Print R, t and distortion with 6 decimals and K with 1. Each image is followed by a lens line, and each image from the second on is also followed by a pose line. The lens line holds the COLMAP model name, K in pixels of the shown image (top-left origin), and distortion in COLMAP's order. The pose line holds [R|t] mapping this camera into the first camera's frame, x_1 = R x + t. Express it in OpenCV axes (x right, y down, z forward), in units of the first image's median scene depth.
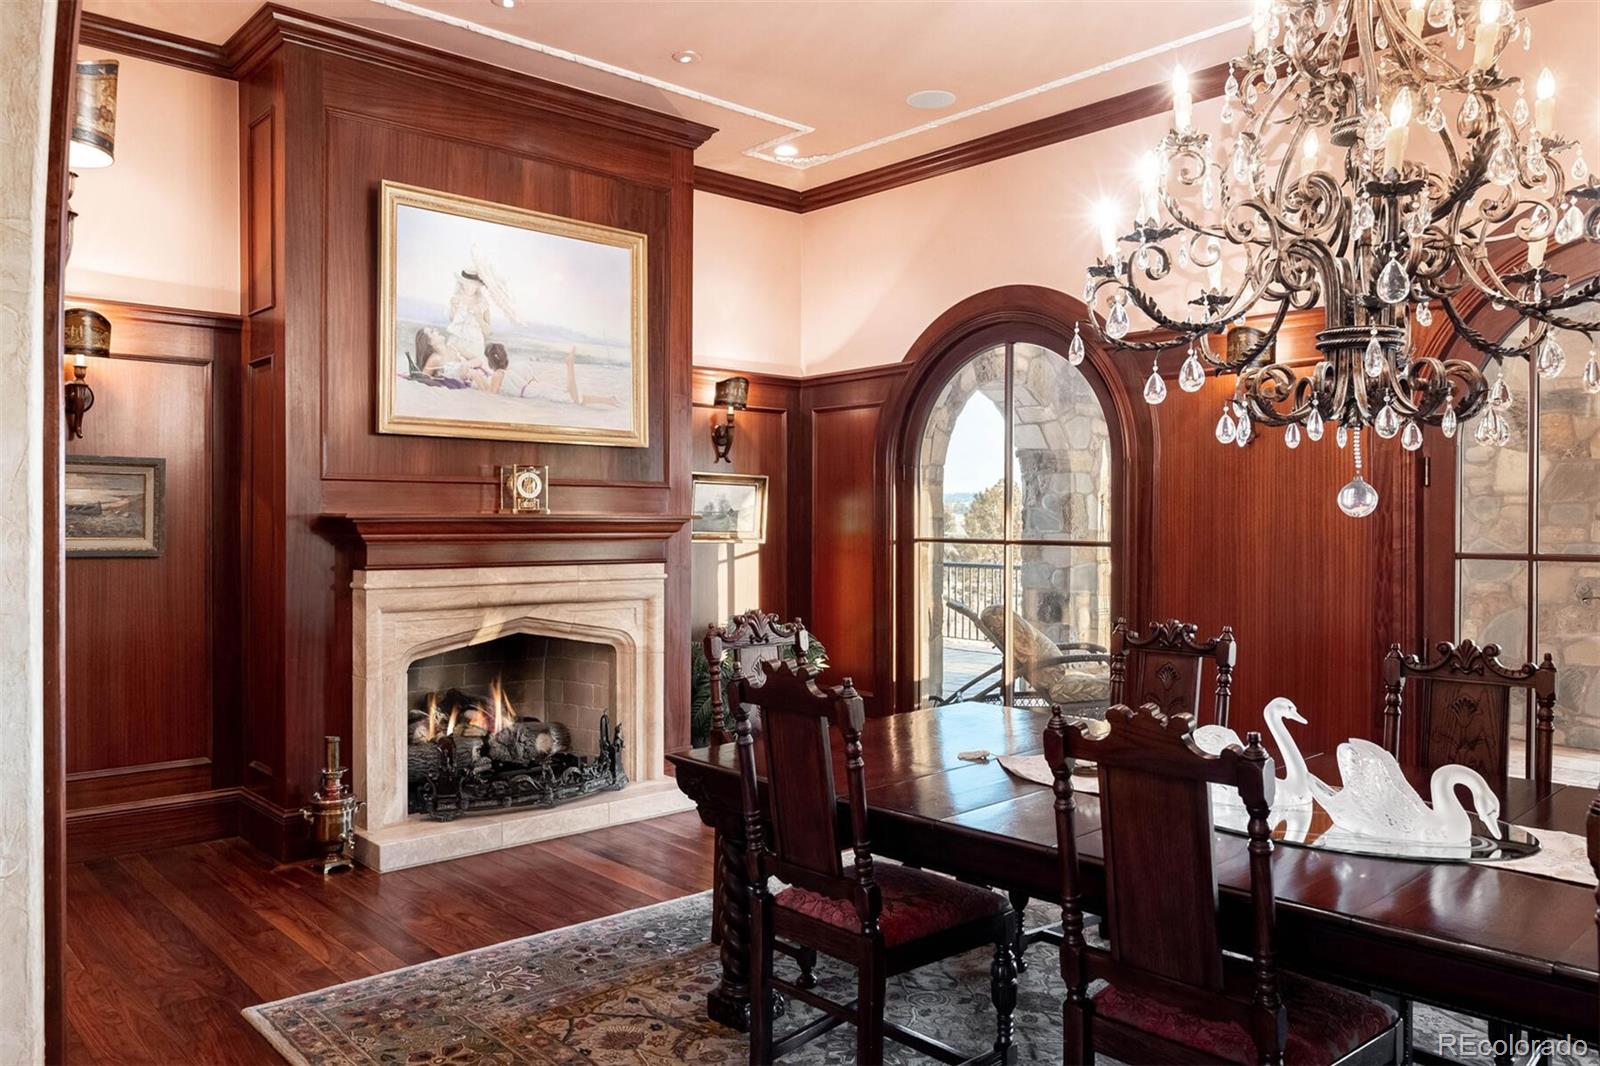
lens RADIAL K [[1195.9, 0, 793.8], [0, 1195.9, 530.8], [0, 0, 1]] dist [0.001771, 0.000061]
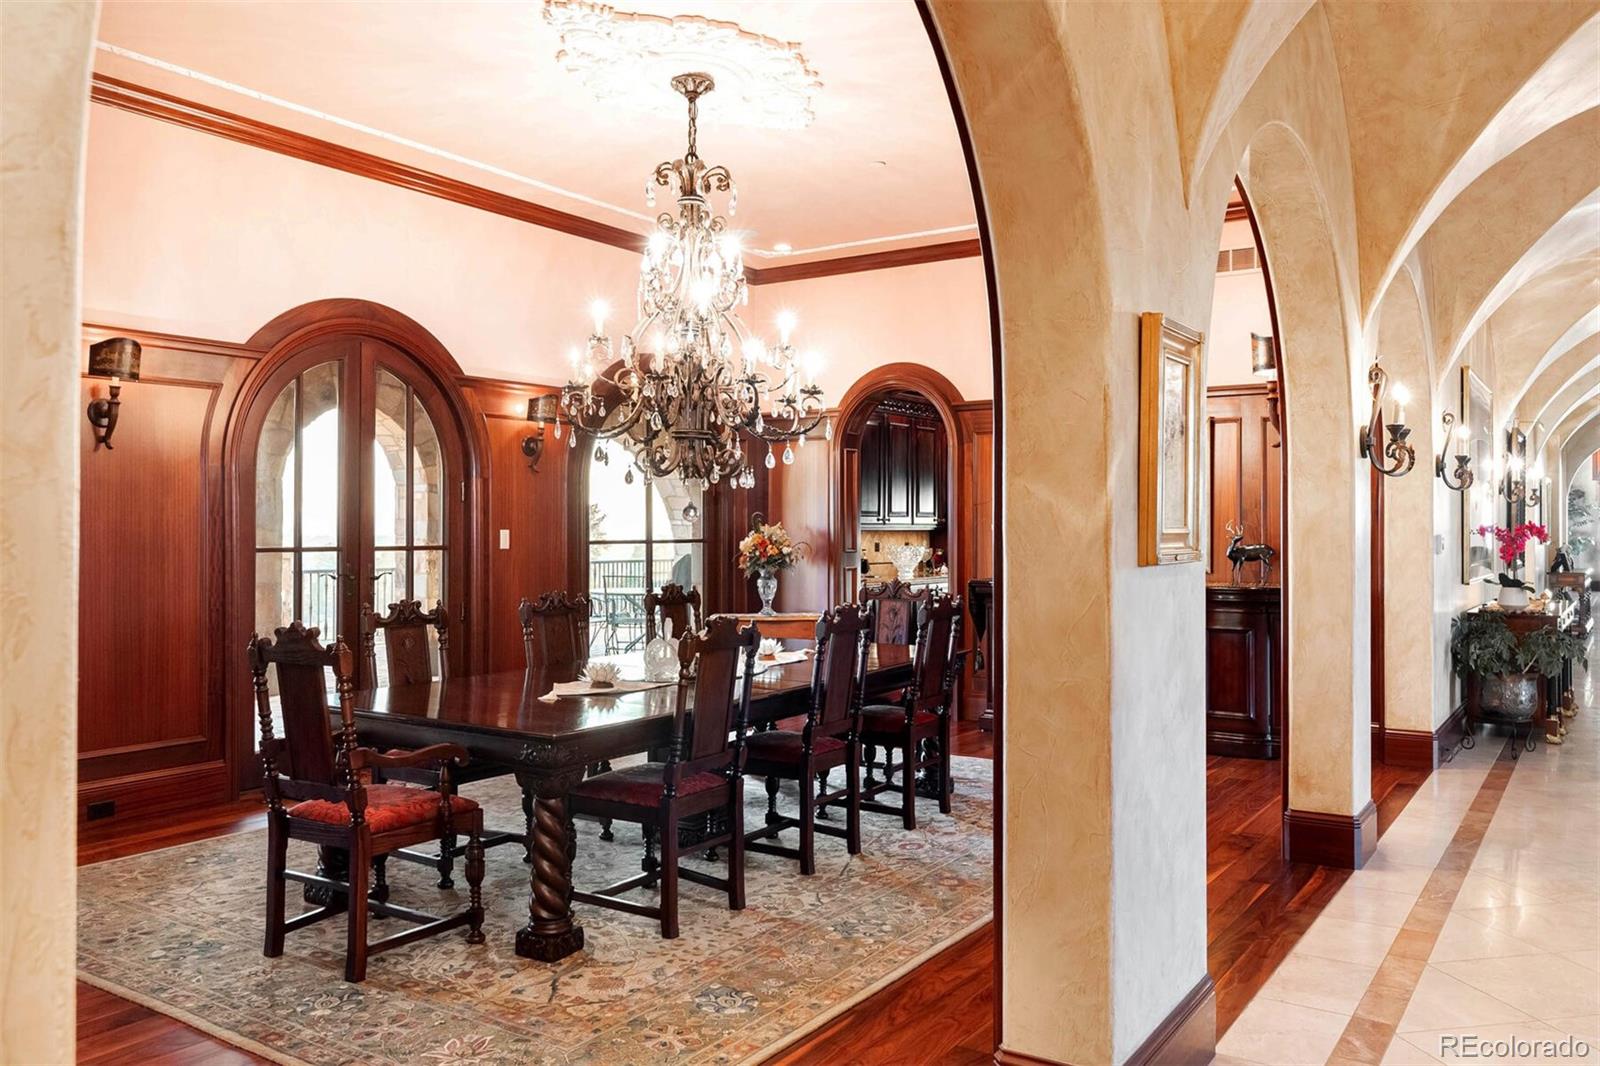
lens RADIAL K [[1189.1, 0, 795.1], [0, 1189.1, 530.0], [0, 0, 1]] dist [-0.015073, -0.003740]
pose [[-0.246480, 0.005204, 0.969134, -1.176271], [0.018697, 0.999825, -0.000614, 0.002594], [-0.968968, 0.017968, -0.246534, 1.011642]]
